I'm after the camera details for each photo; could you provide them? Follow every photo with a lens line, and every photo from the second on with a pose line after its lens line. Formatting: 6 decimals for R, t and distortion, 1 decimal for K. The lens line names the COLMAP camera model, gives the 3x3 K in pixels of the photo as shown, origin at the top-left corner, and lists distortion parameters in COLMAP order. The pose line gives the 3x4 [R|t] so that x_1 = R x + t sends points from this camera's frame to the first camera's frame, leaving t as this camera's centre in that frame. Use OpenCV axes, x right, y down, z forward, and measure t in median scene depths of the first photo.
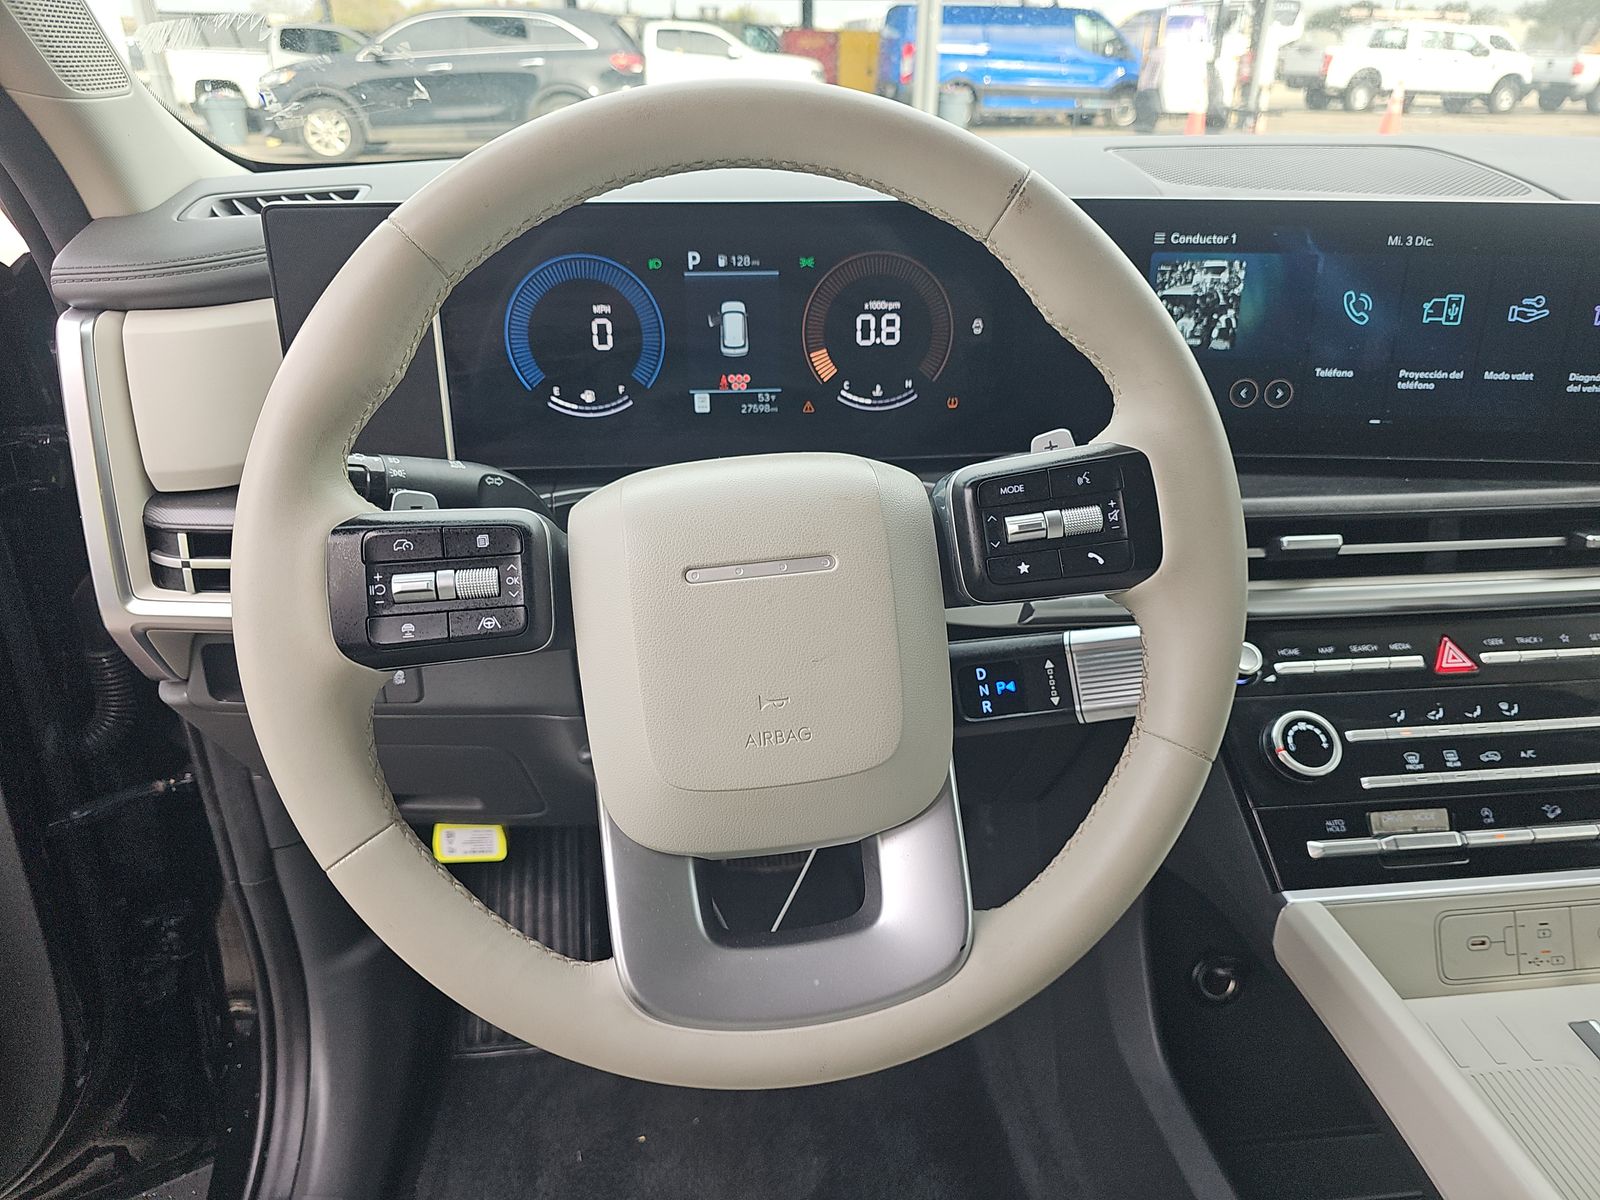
lens RADIAL K [[1096.6, 0, 788.5], [0, 1096.6, 585.0], [0, 0, 1]] dist [0.030431, -0.049308]
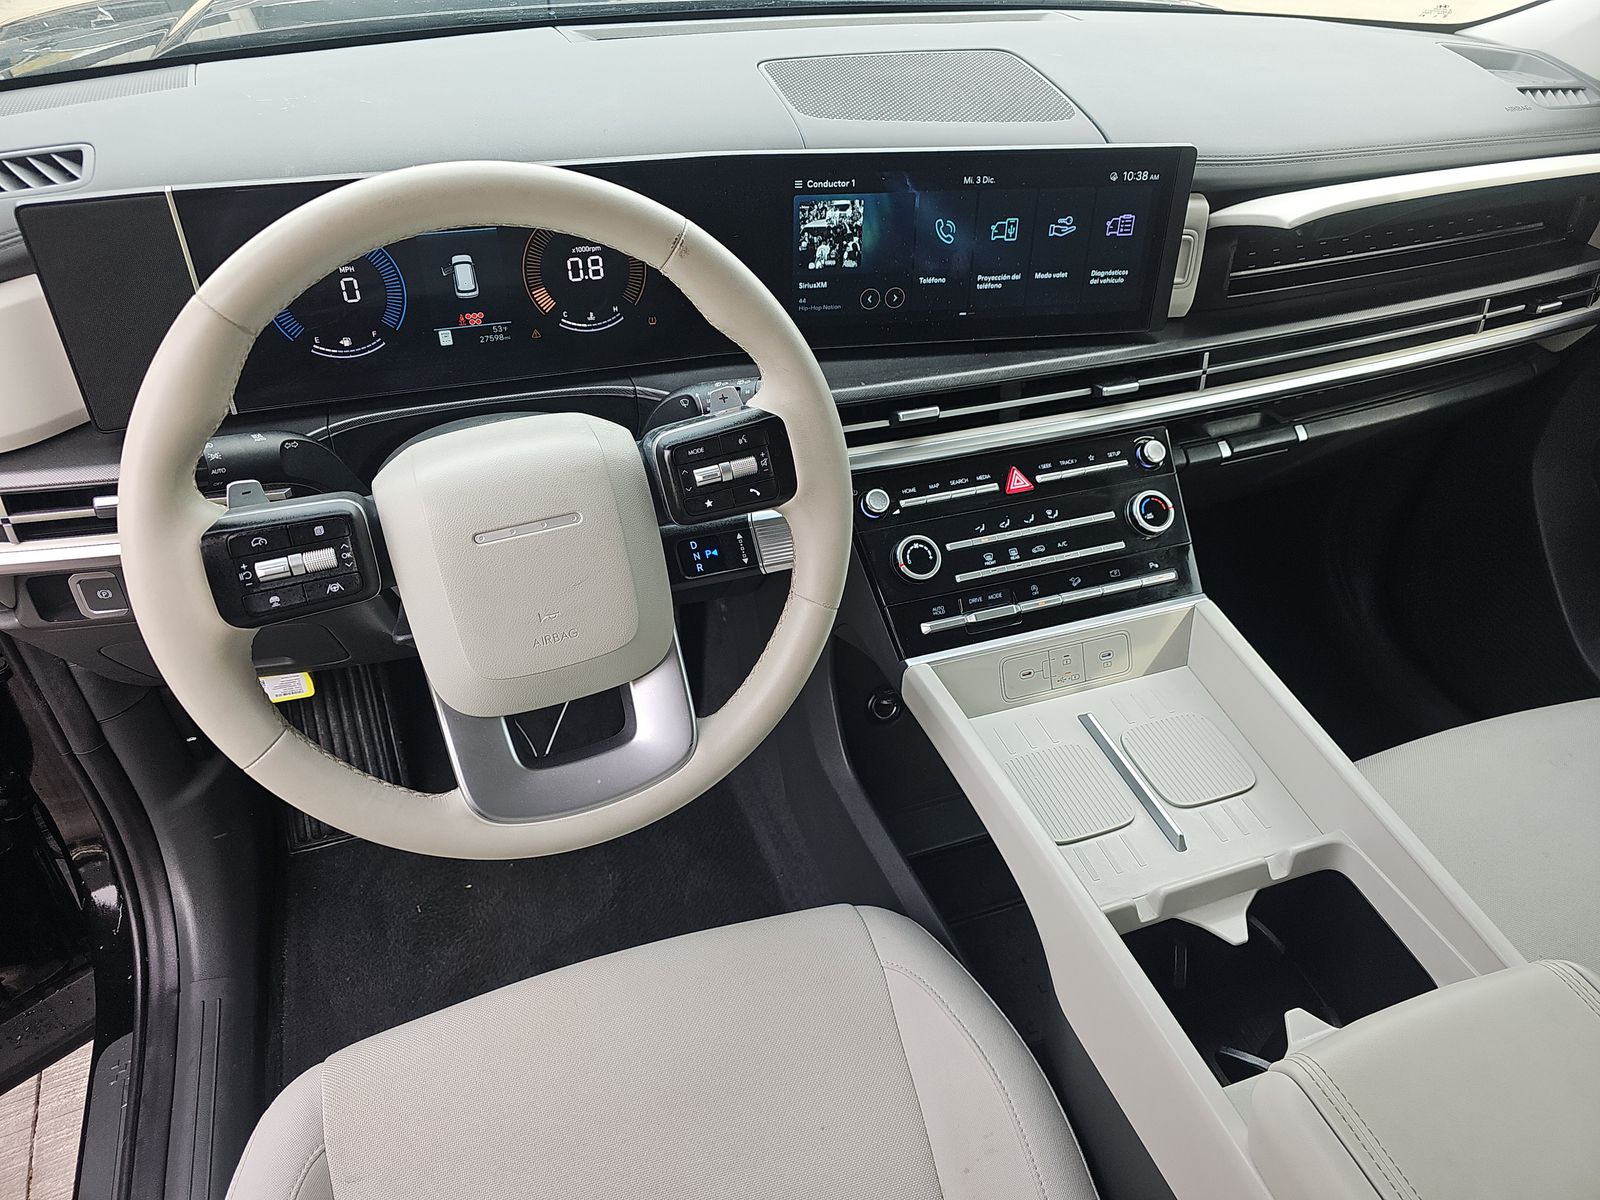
lens RADIAL K [[1096.6, 0, 802.3], [0, 1096.6, 588.7], [0, 0, 1]] dist [0.030431, -0.049308]
pose [[0.965320, -0.129932, 0.226441, -0.010102], [0.070064, 0.964471, 0.254730, -0.185292], [-0.251494, -0.230031, 0.940126, -0.310912]]
